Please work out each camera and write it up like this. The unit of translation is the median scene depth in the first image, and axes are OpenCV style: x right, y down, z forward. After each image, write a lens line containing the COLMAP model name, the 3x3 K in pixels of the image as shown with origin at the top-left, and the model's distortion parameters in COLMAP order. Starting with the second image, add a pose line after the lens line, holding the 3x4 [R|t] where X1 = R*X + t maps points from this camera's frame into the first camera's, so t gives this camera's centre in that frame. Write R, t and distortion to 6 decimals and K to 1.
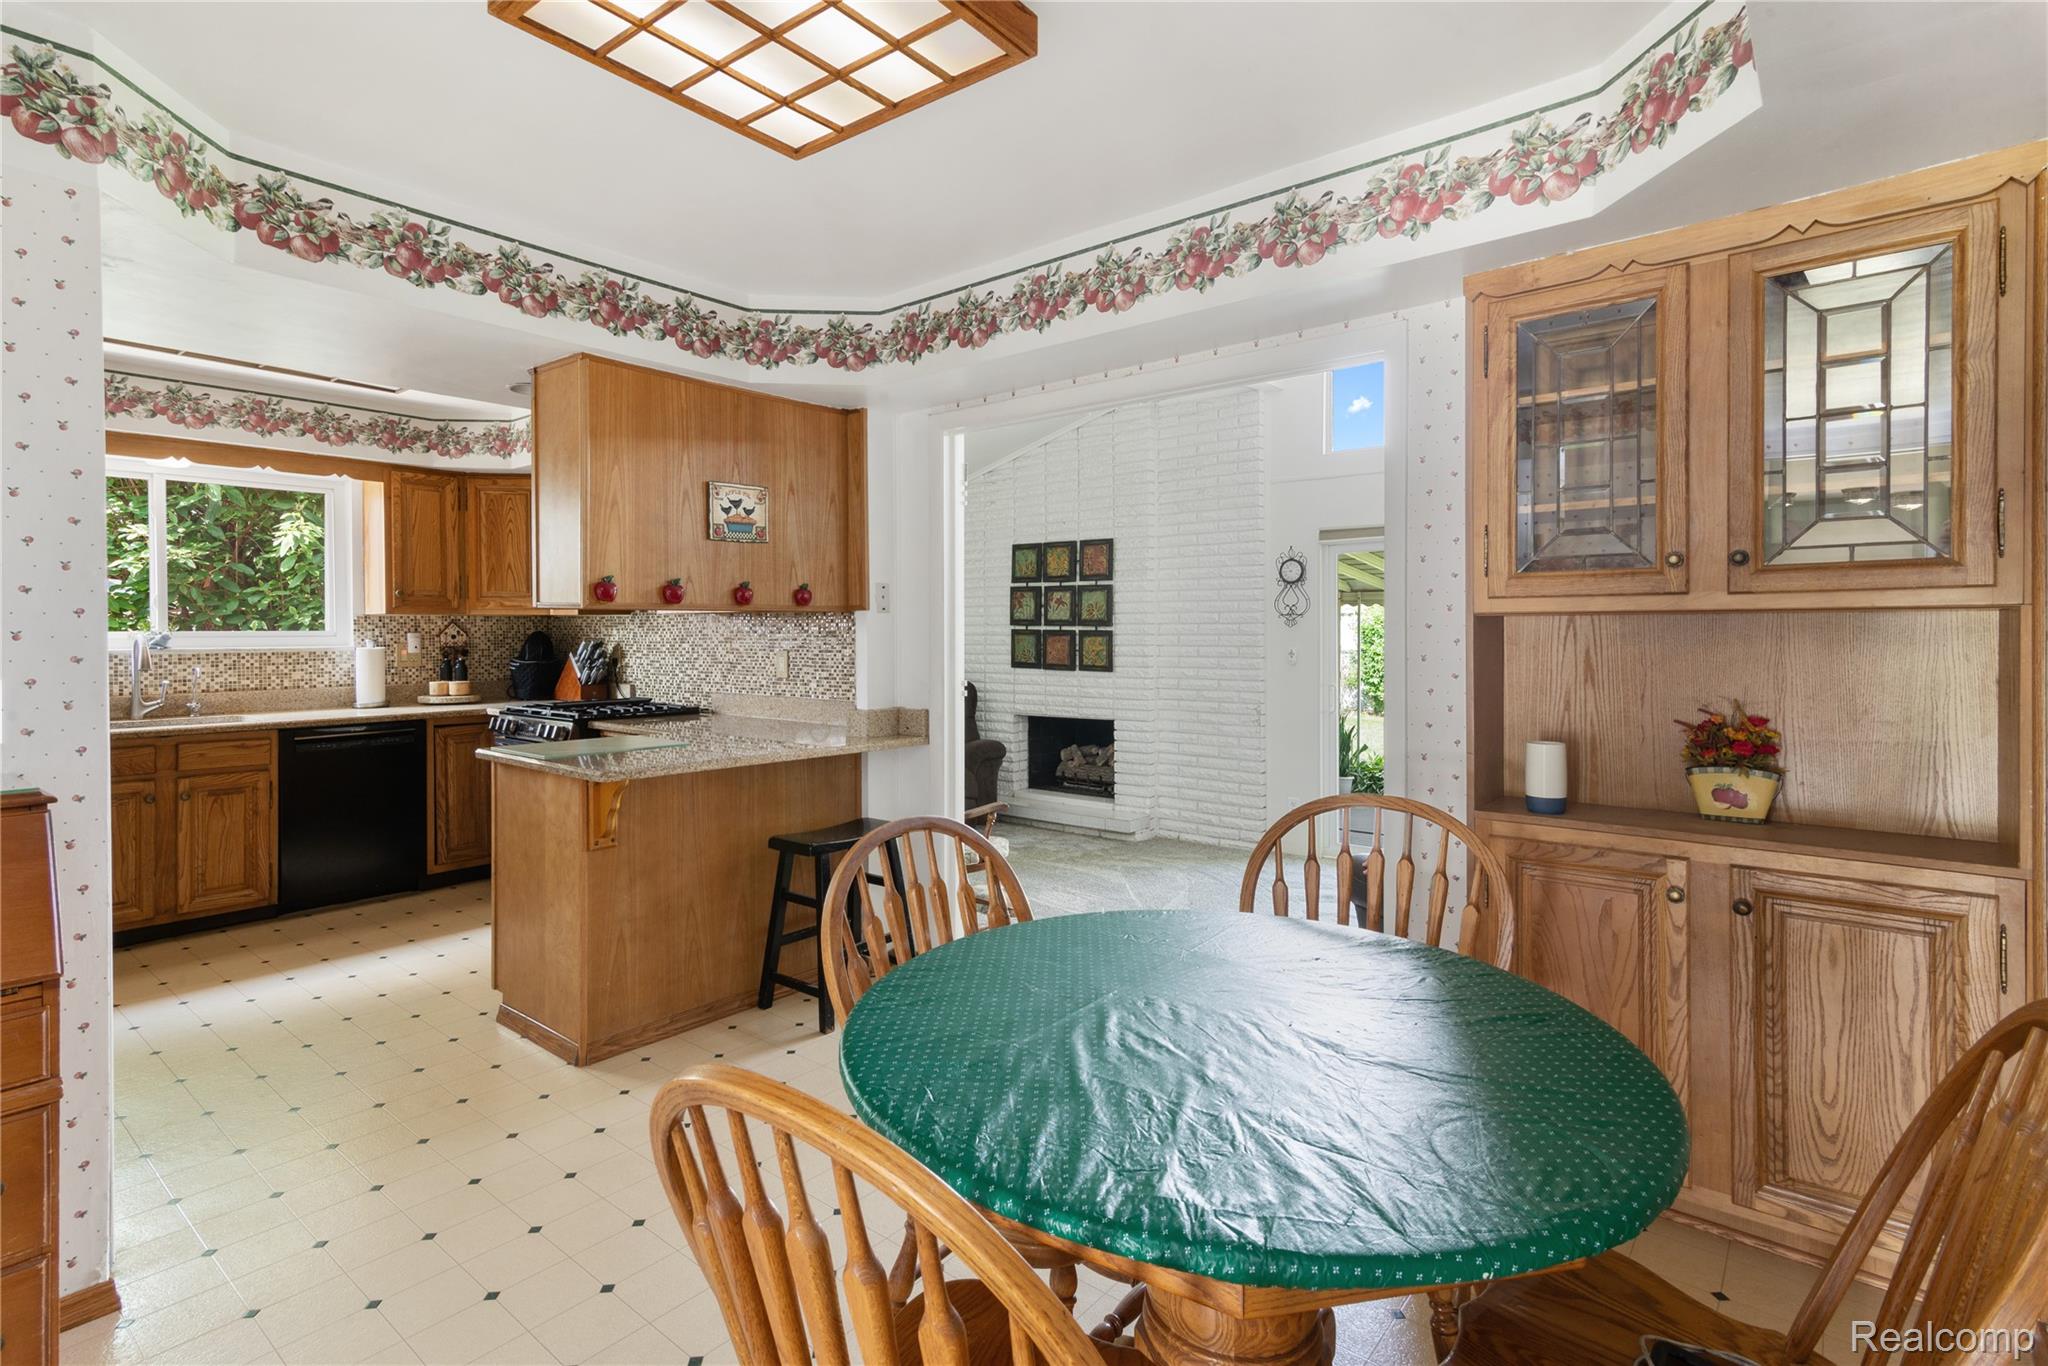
lens RADIAL K [[985.2, 0, 1021.1], [0, 985.2, 643.5], [0, 0, 1]] dist [0.002470, 0.000322]
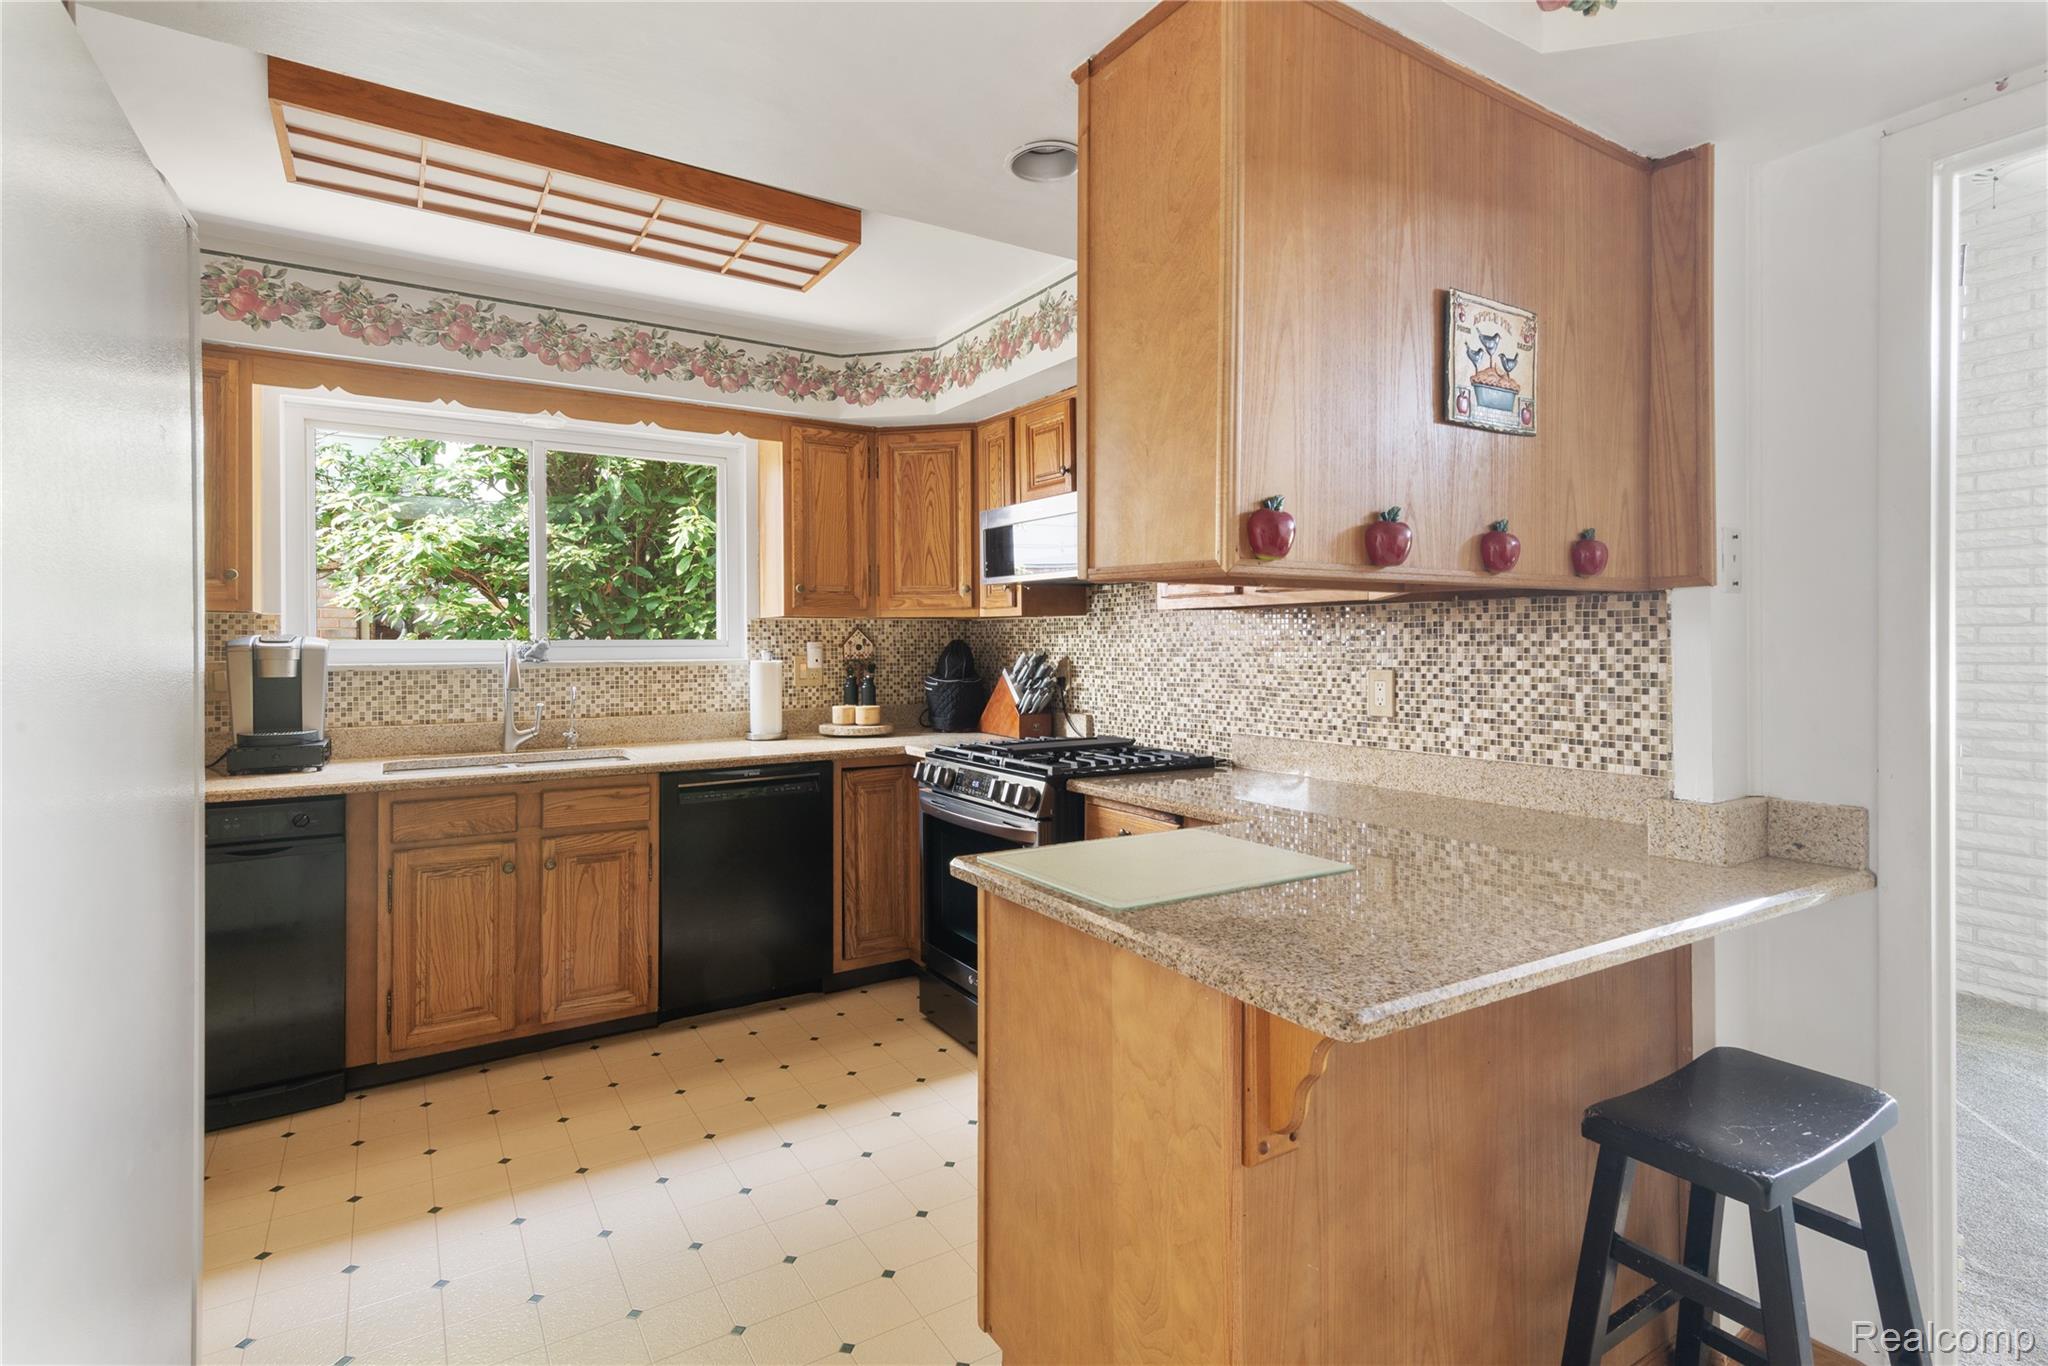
lens RADIAL K [[1008.3, 0, 1022.9], [0, 1008.3, 651.9], [0, 0, 1]] dist [-0.002856, -0.000203]
pose [[0.947357, 0.001311, -0.320177, -0.229161], [-0.002870, 0.999986, -0.004398, 0.000085], [0.320167, 0.005085, 0.947348, 0.335117]]
